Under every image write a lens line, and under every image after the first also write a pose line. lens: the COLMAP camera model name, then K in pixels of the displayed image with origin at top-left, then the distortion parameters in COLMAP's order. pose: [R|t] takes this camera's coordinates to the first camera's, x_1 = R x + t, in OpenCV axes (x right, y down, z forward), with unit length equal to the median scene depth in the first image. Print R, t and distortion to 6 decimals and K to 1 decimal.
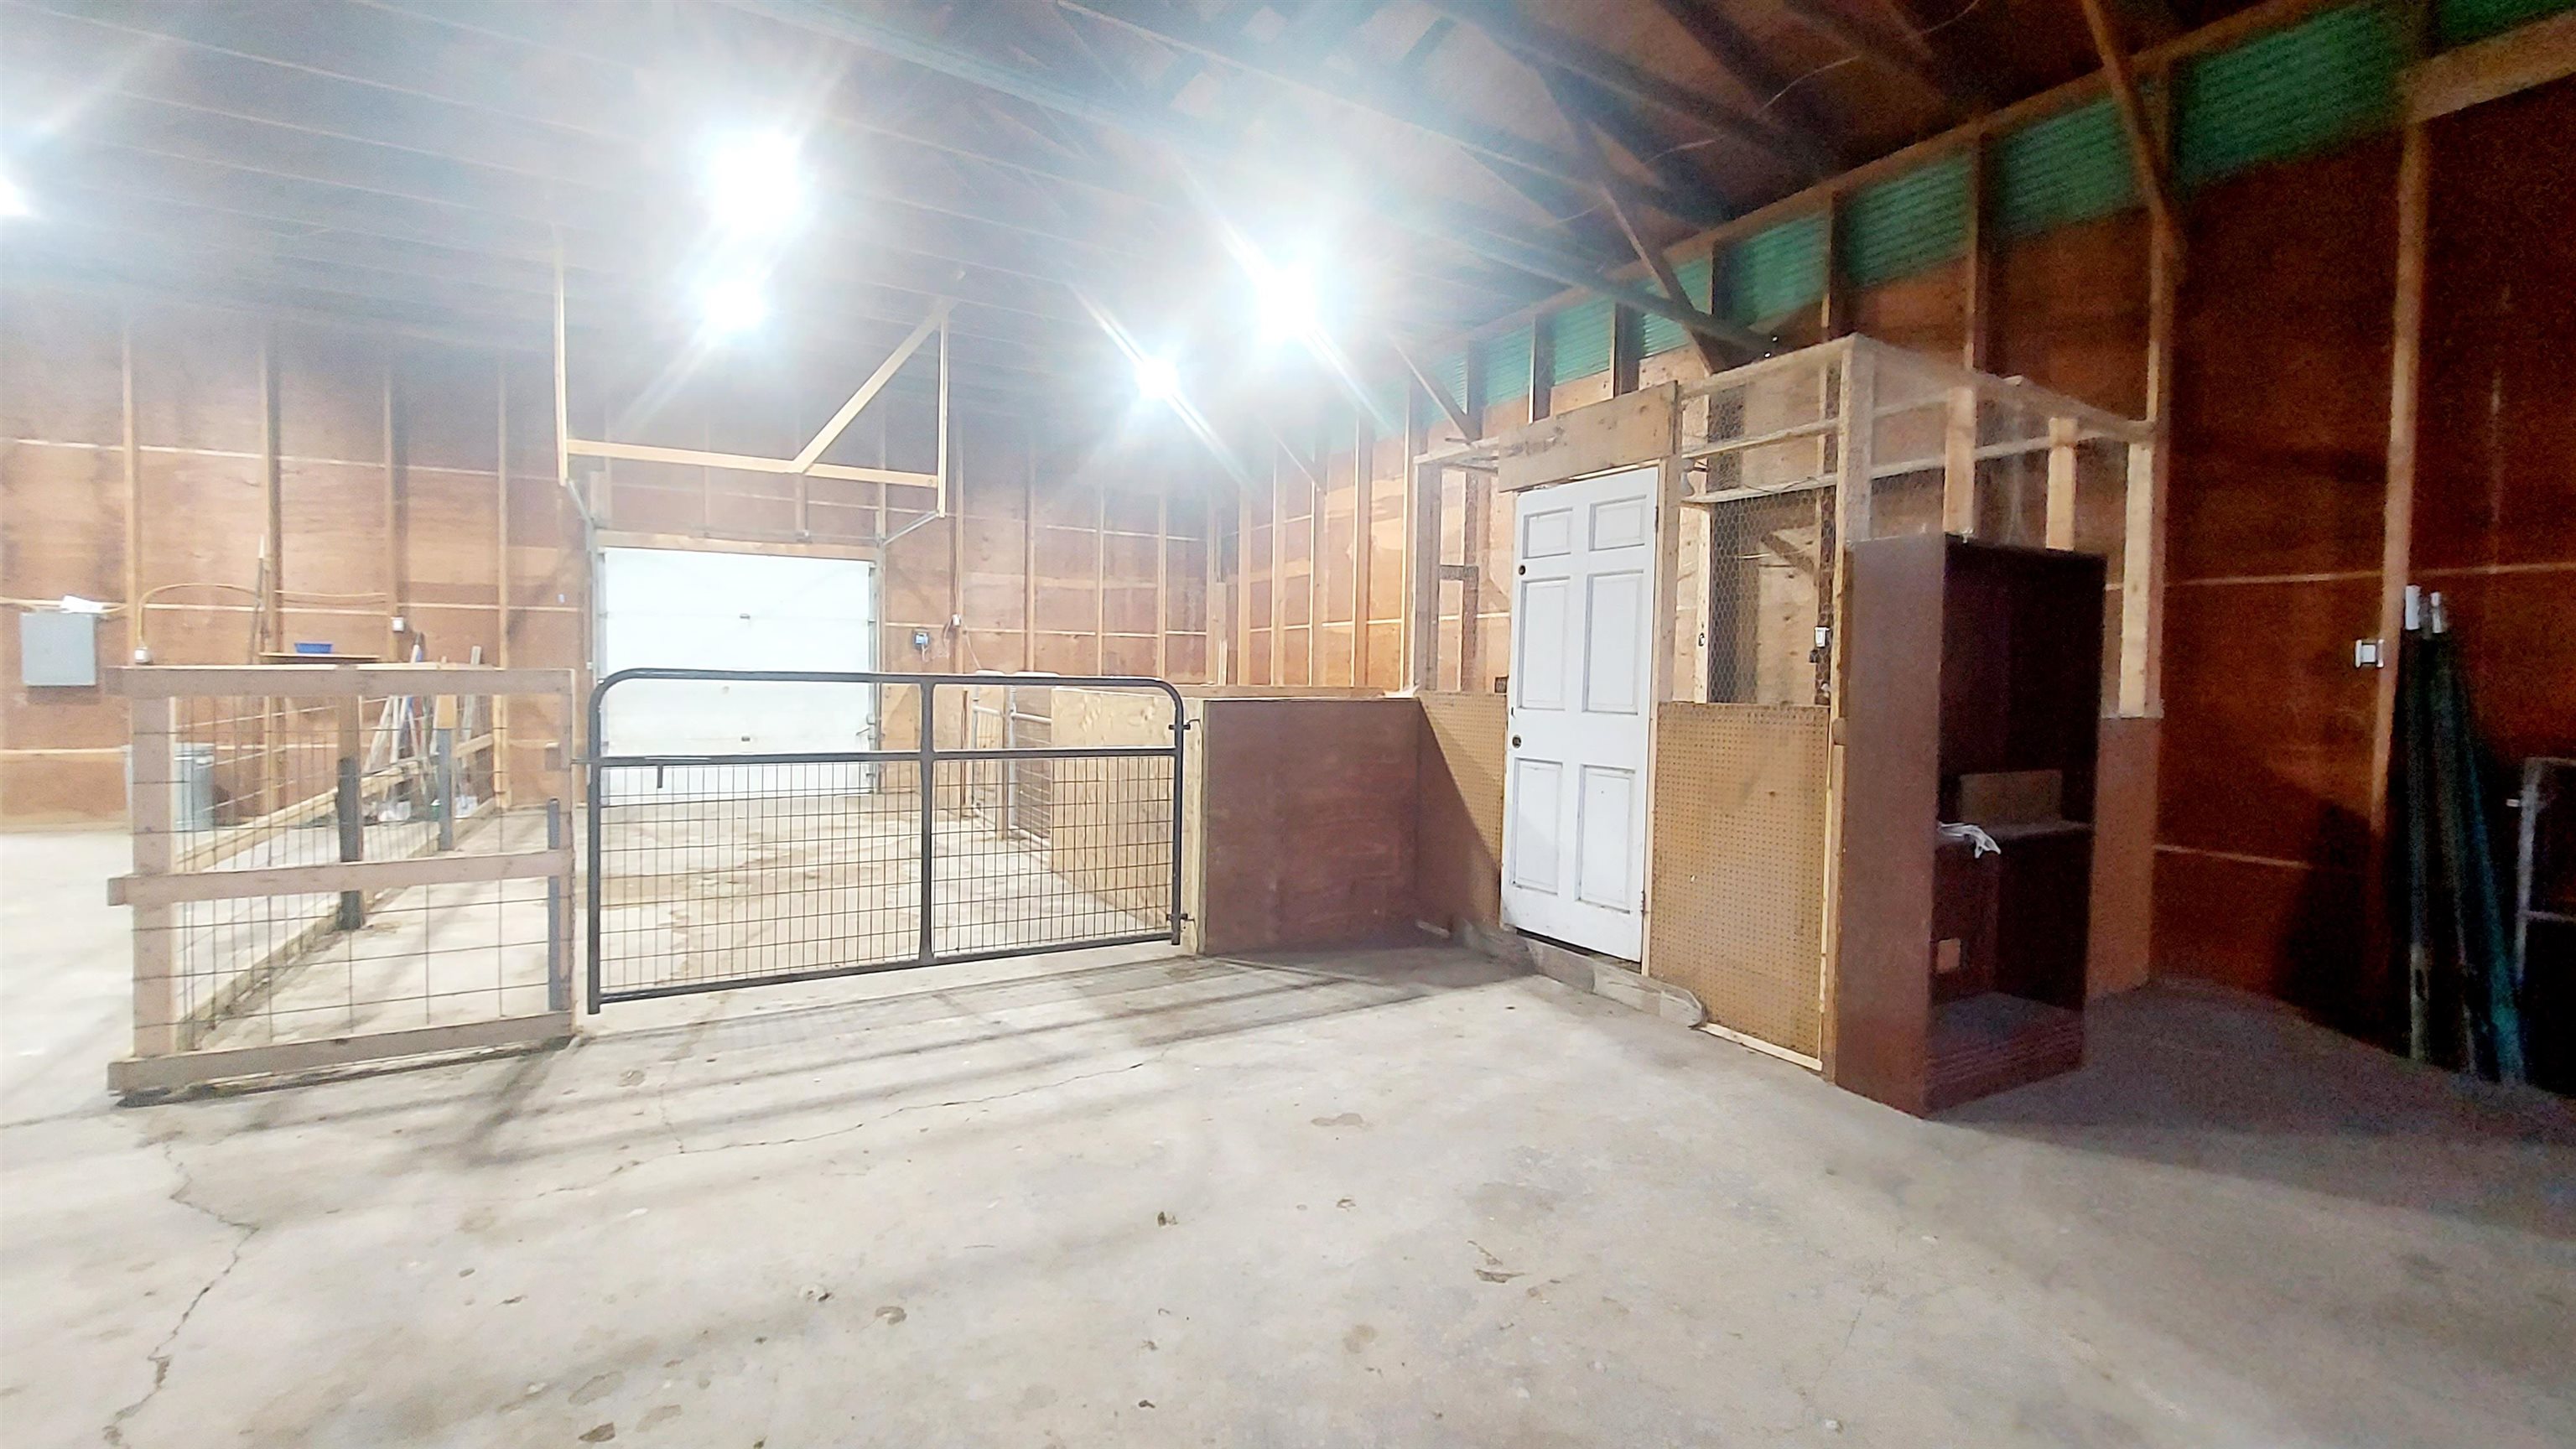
lens RADIAL K [[1032.5, 0, 1275.3], [0, 1032.5, 717.5], [0, 0, 1]] dist [-0.018154, -0.000678]
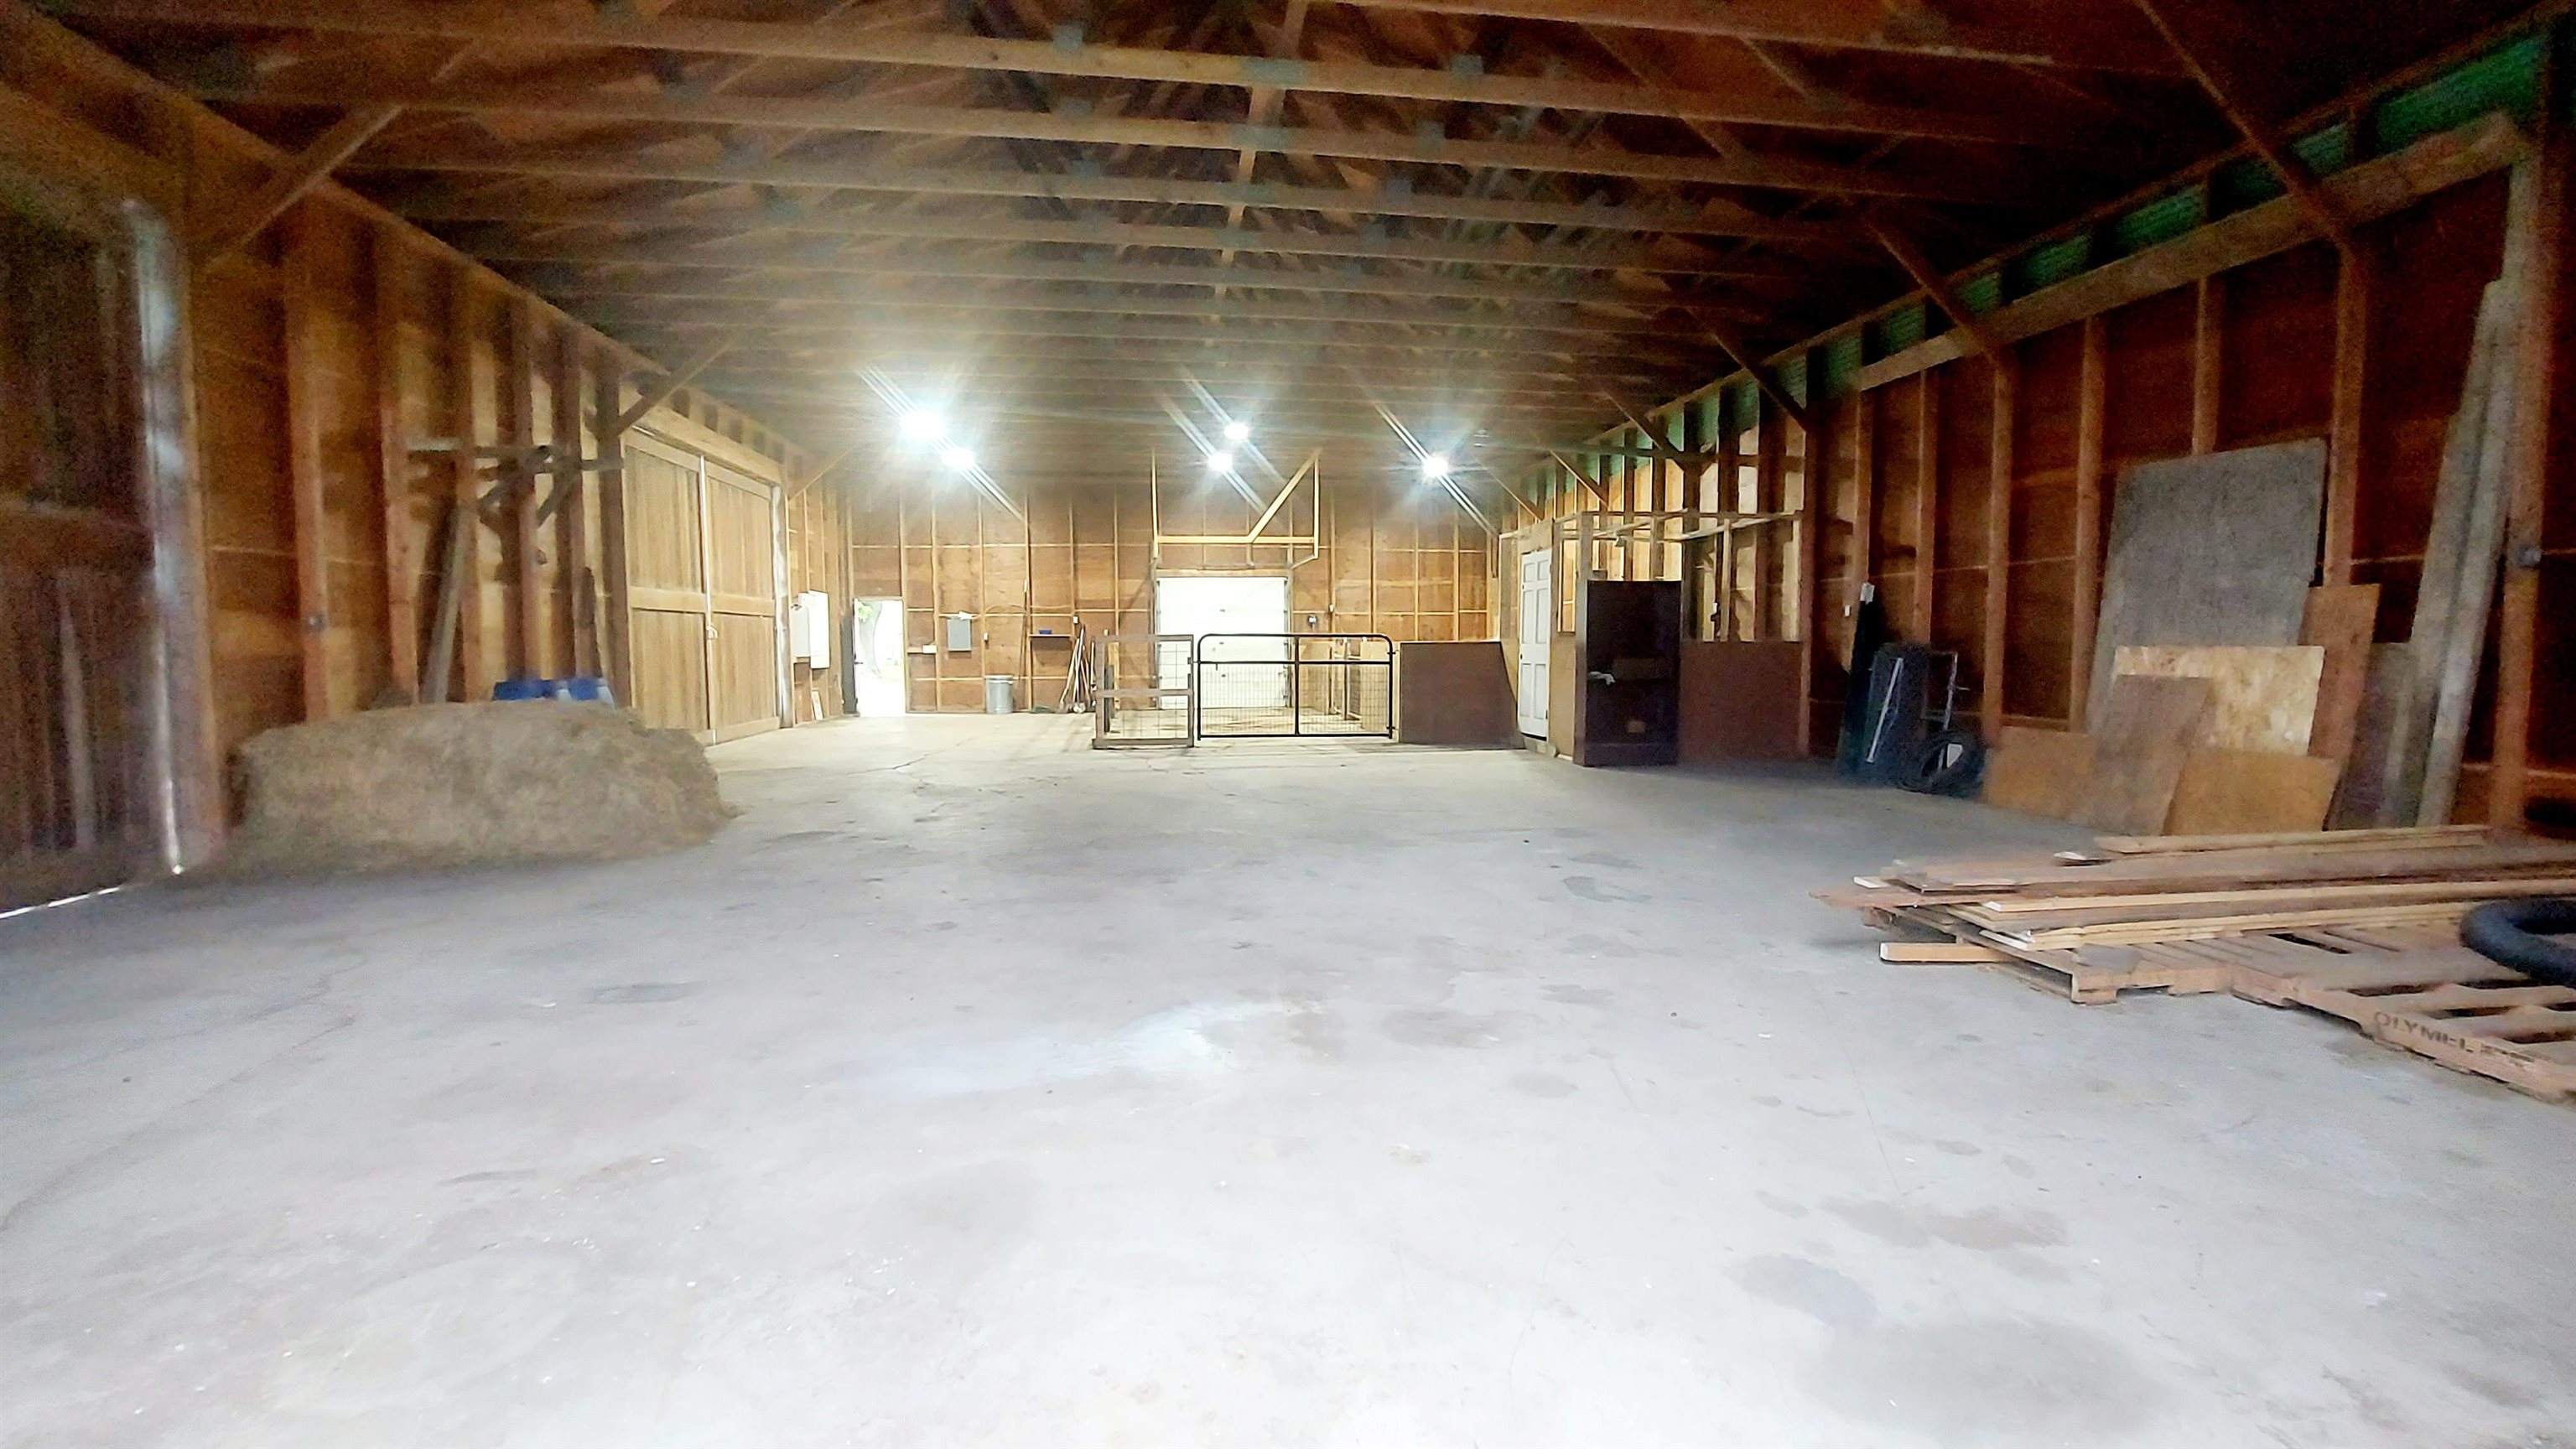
lens RADIAL K [[1032.5, 0, 1289.6], [0, 1032.5, 717.5], [0, 0, 1]] dist [-0.018154, -0.000678]
pose [[0.927674, 0.007035, -0.373324, 0.543930], [0.003037, 0.999647, 0.026384, 0.086168], [0.373378, -0.025609, 0.927326, -1.272920]]
